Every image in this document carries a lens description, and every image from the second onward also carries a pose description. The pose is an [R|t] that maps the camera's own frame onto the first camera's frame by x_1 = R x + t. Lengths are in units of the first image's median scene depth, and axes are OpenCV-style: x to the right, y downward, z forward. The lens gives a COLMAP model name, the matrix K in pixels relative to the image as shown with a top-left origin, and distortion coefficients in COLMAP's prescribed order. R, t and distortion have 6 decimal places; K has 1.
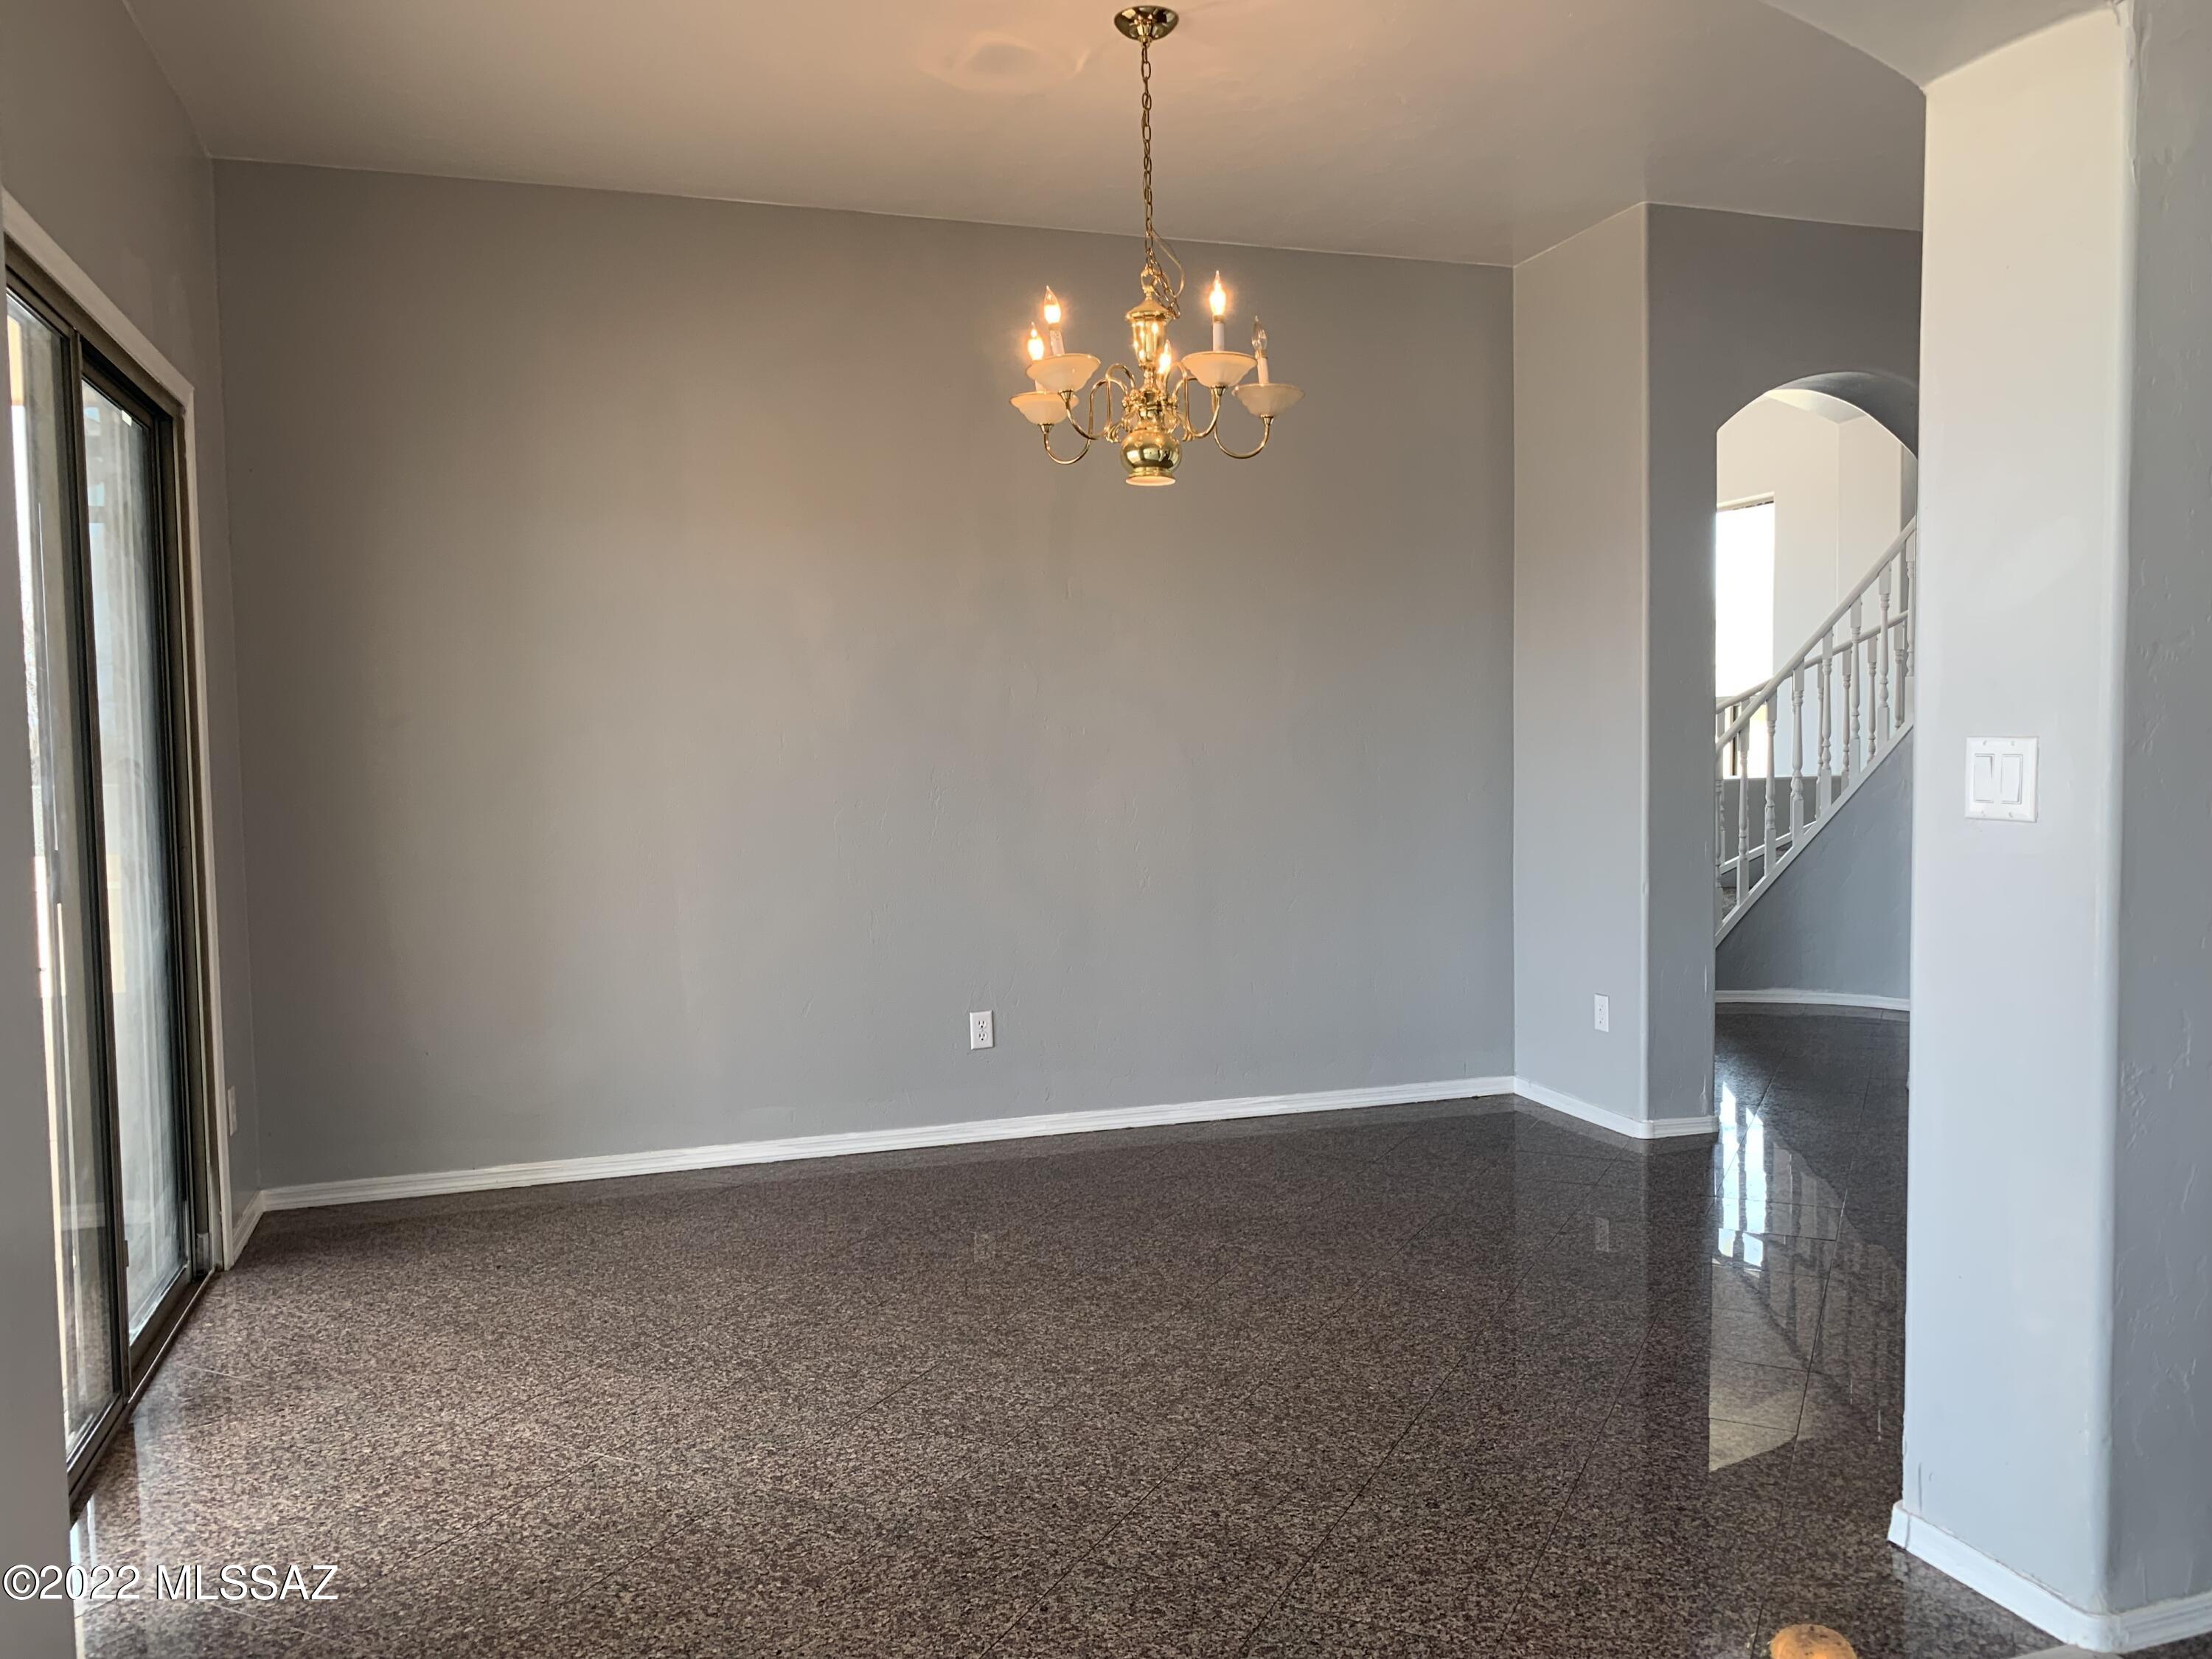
lens RADIAL K [[1712.4, 0, 1105.4], [0, 1712.4, 855.6], [0, 0, 1]] dist [0.018991, 0.002193]
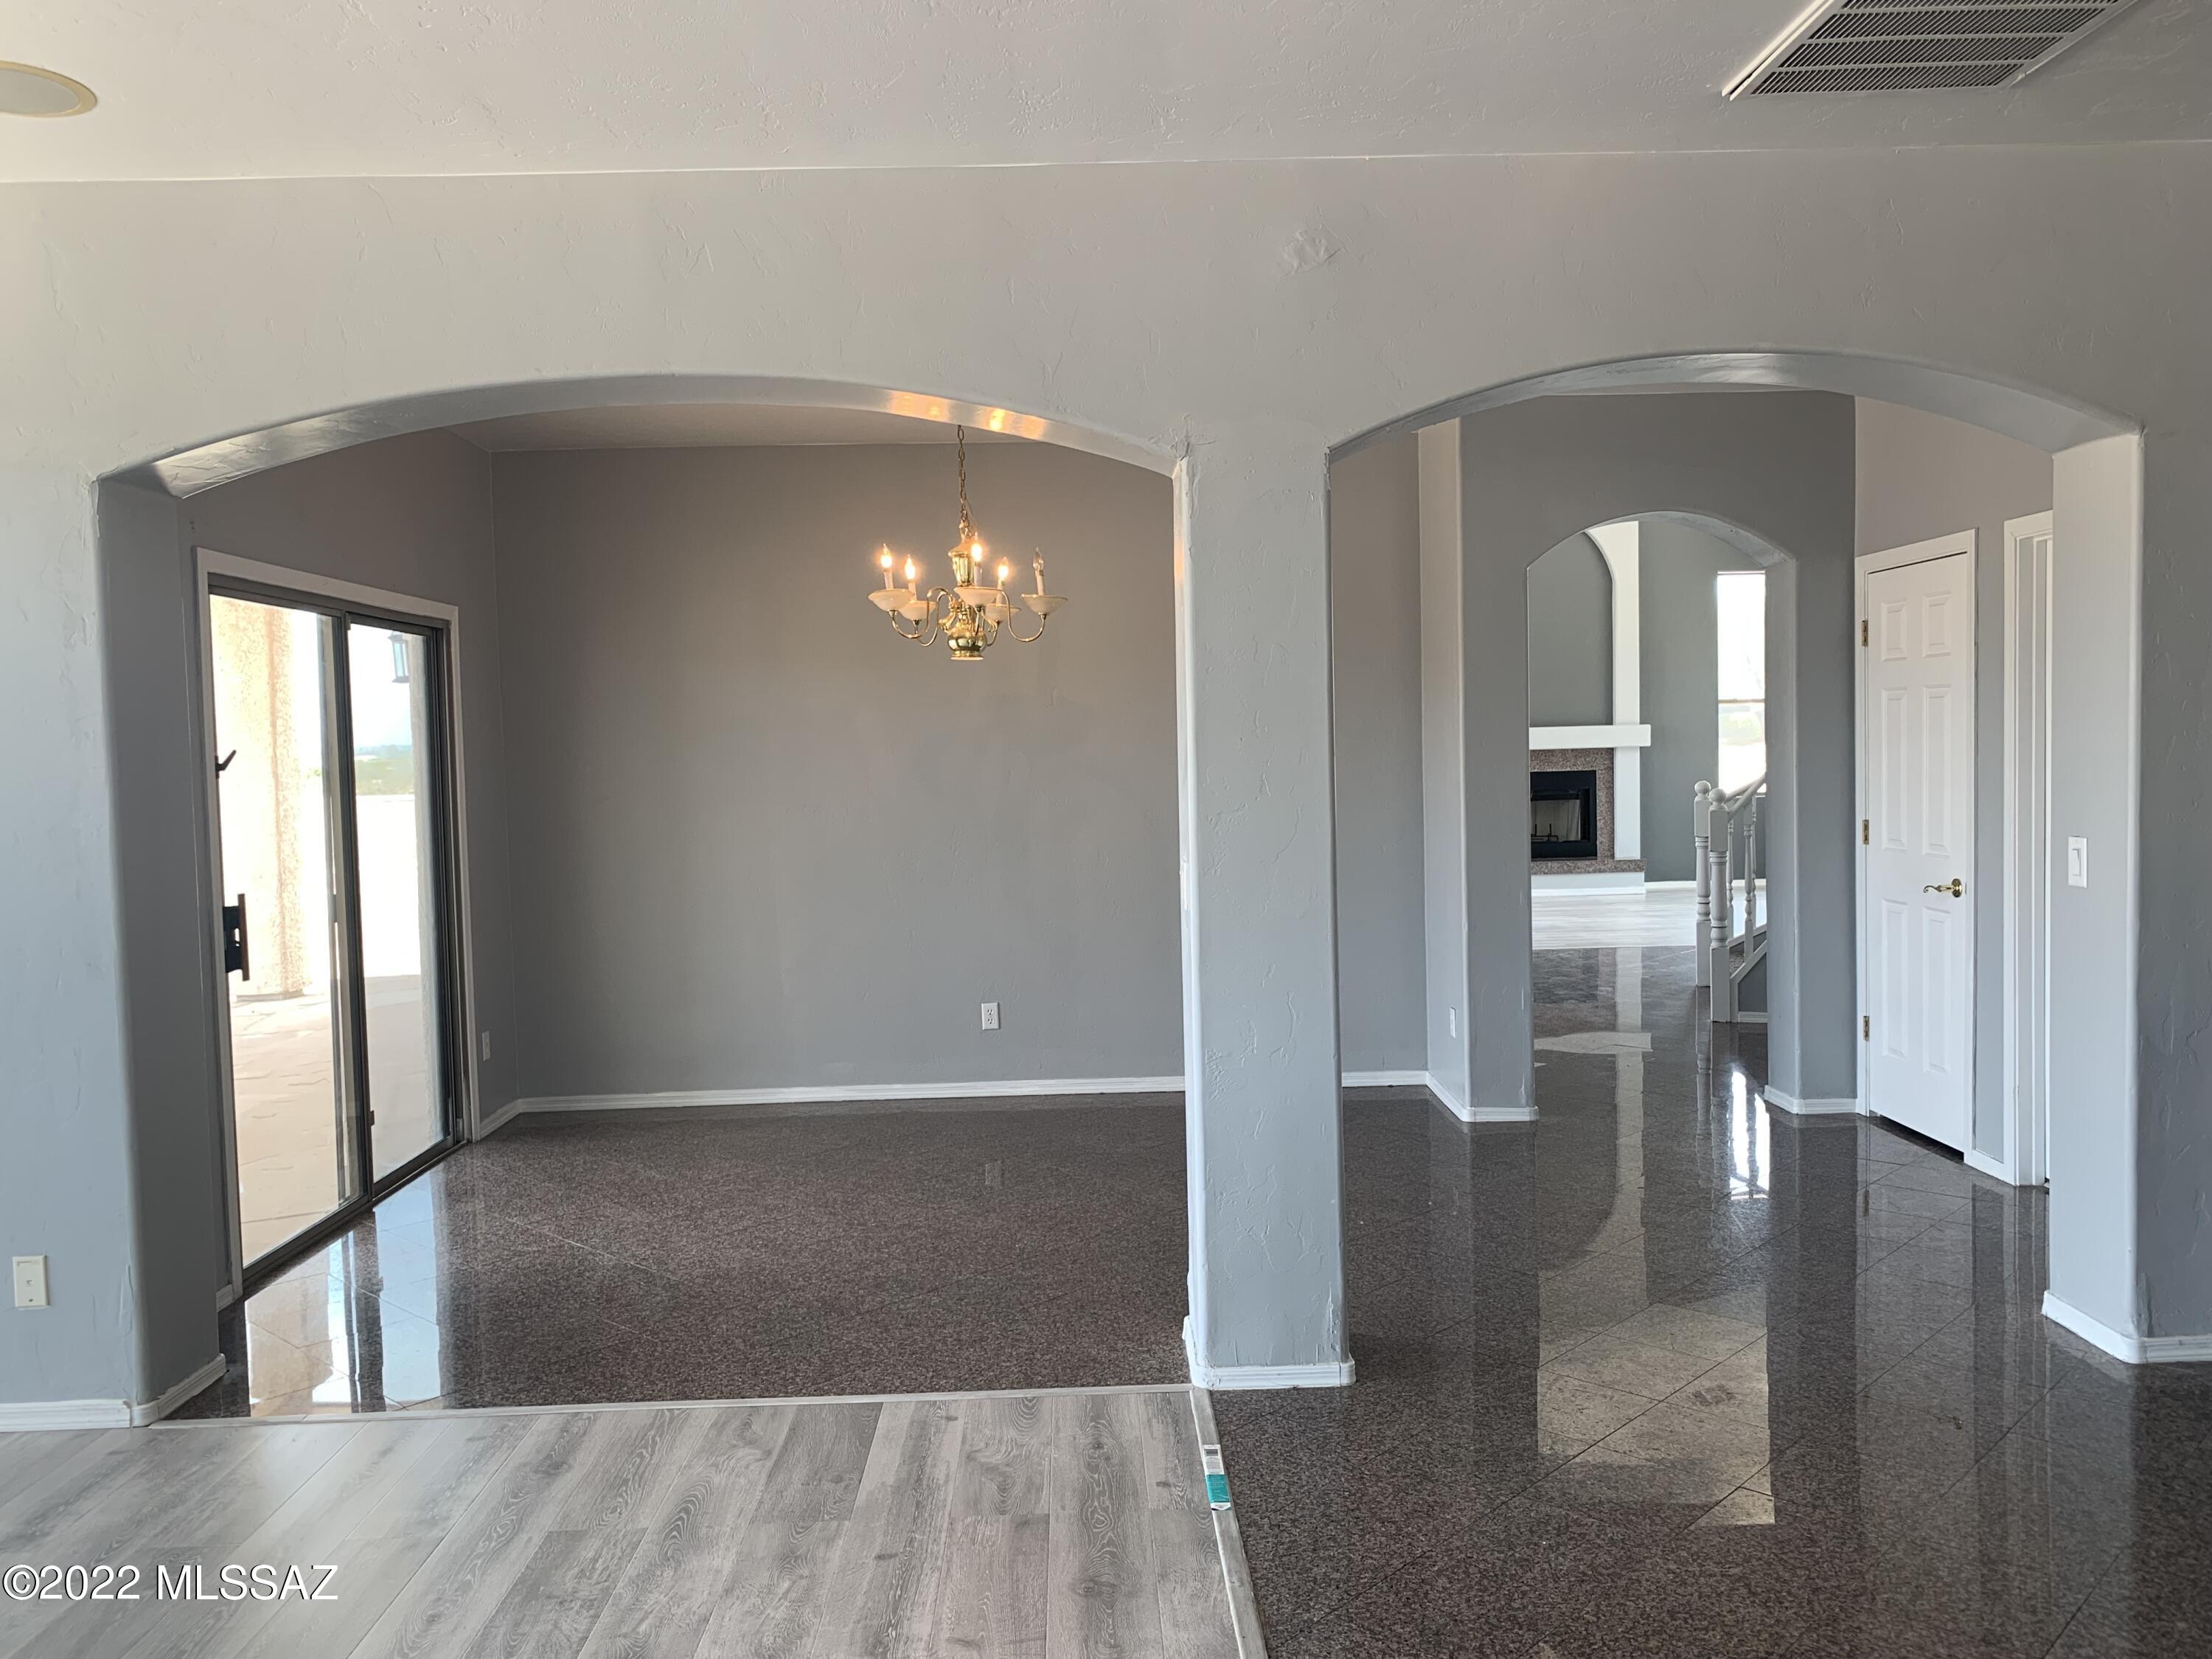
lens RADIAL K [[1690.7, 0, 1106.0], [0, 1690.7, 829.5], [0, 0, 1]] dist [0.066588, -0.137757]
pose [[0.954481, 0.007227, -0.298184, 0.601883], [-0.011615, 0.999849, -0.012945, -0.047498], [0.298046, 0.015820, 0.954421, -0.411498]]
